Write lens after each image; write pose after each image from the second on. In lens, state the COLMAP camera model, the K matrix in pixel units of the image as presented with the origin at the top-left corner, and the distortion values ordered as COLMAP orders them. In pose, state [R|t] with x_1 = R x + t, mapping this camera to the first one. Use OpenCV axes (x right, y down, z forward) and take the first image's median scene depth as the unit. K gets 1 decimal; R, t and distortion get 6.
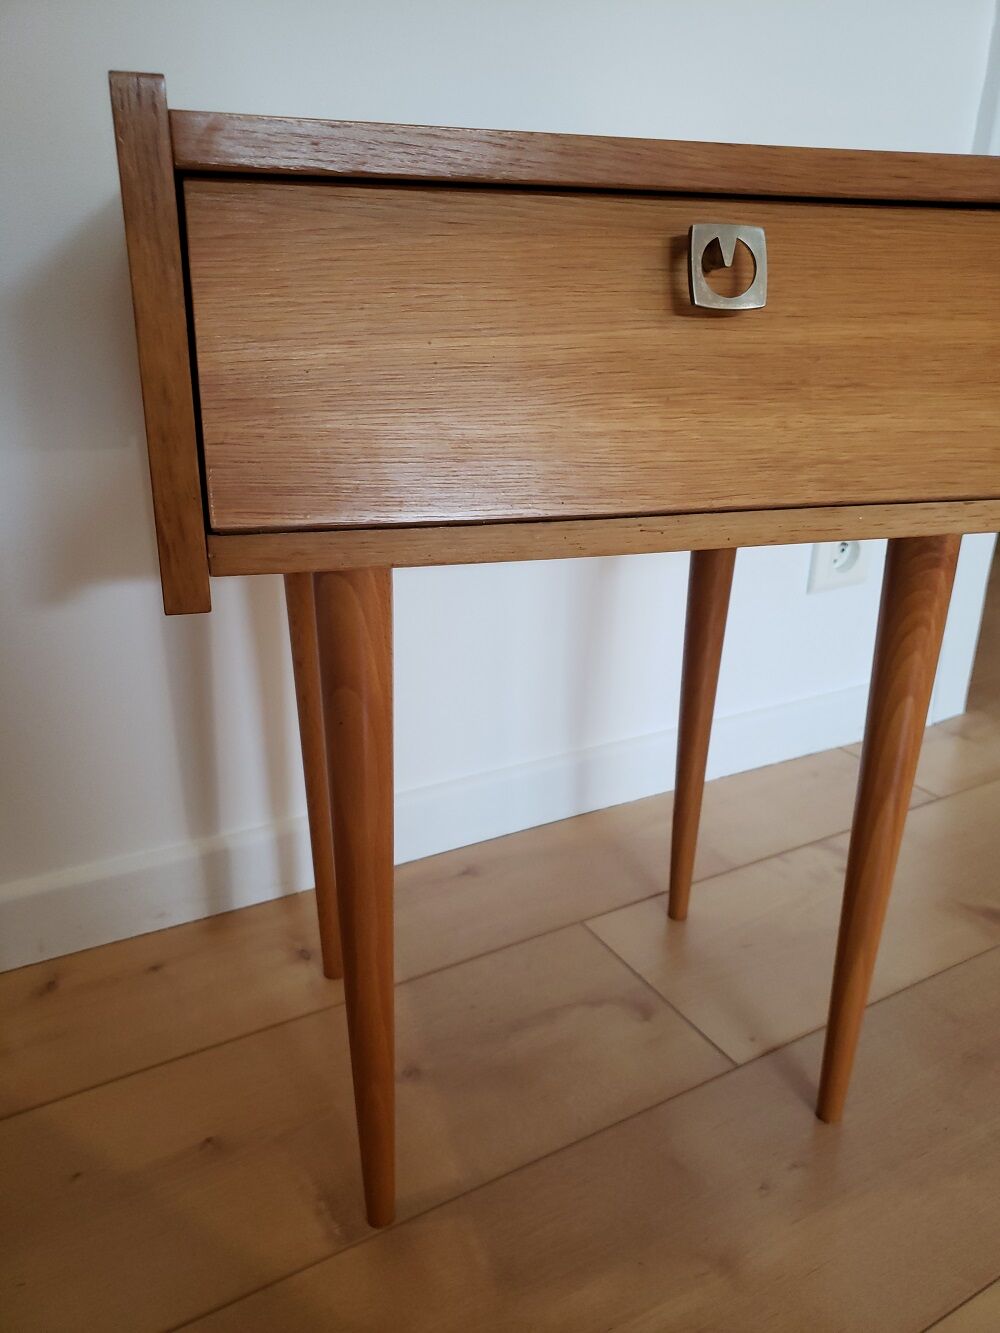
lens RADIAL K [[1011.0, 0, 521.4], [0, 1011.0, 660.7], [0, 0, 1]] dist [0.005551, 0.007098]
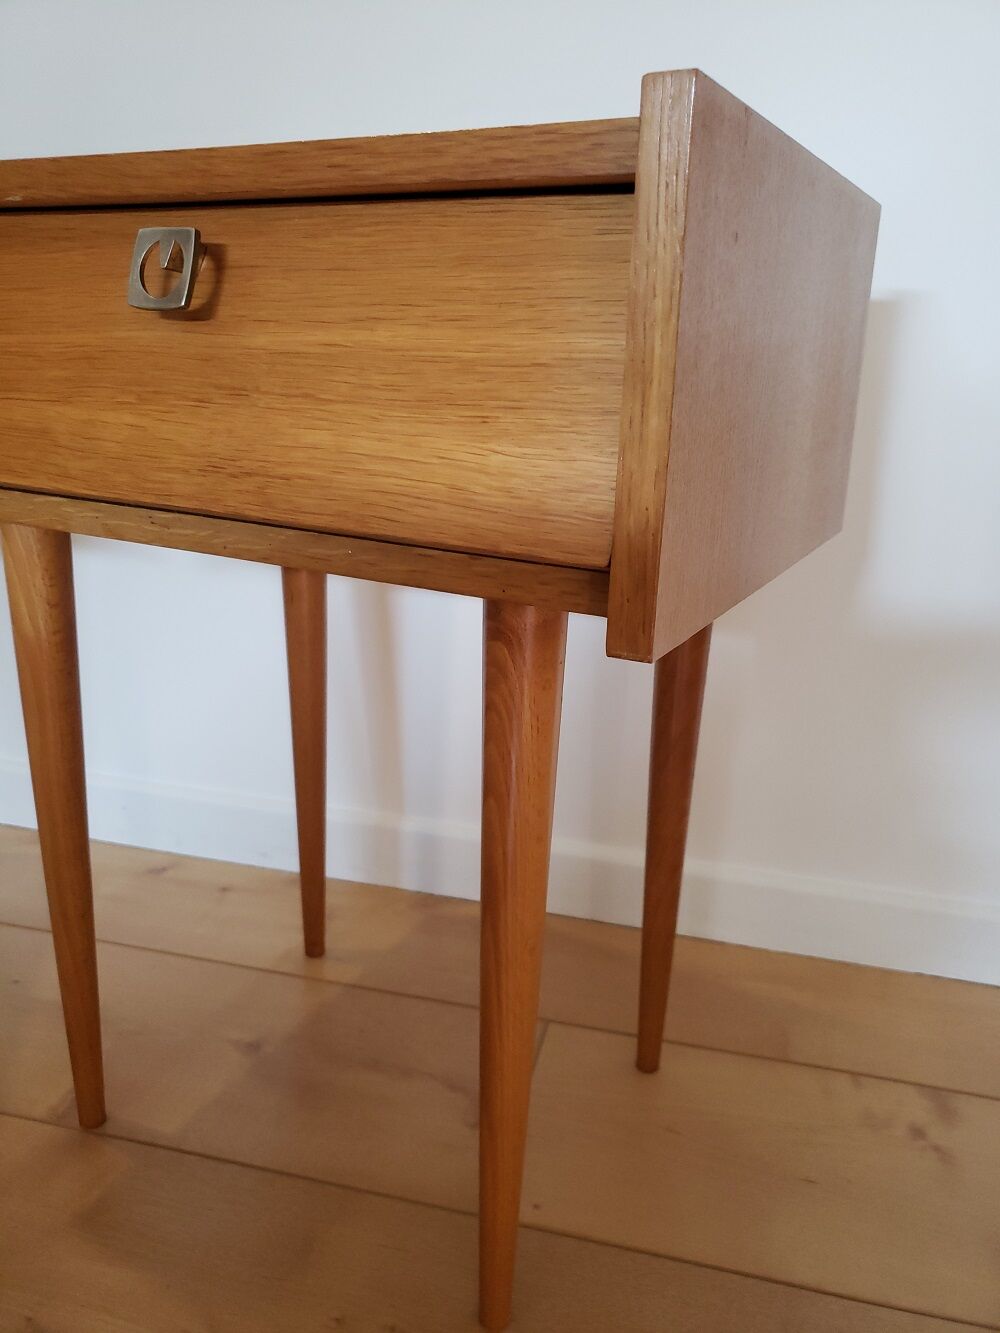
lens RADIAL K [[1048.4, 0, 500.0], [0, 1048.4, 666.5], [0, 0, 1]] dist [-0.002286, 0.002434]
pose [[0.723936, 0.210377, -0.657007, 1.115947], [-0.260193, 0.965297, 0.022394, -0.104767], [0.638918, 0.154737, 0.753552, 0.441970]]
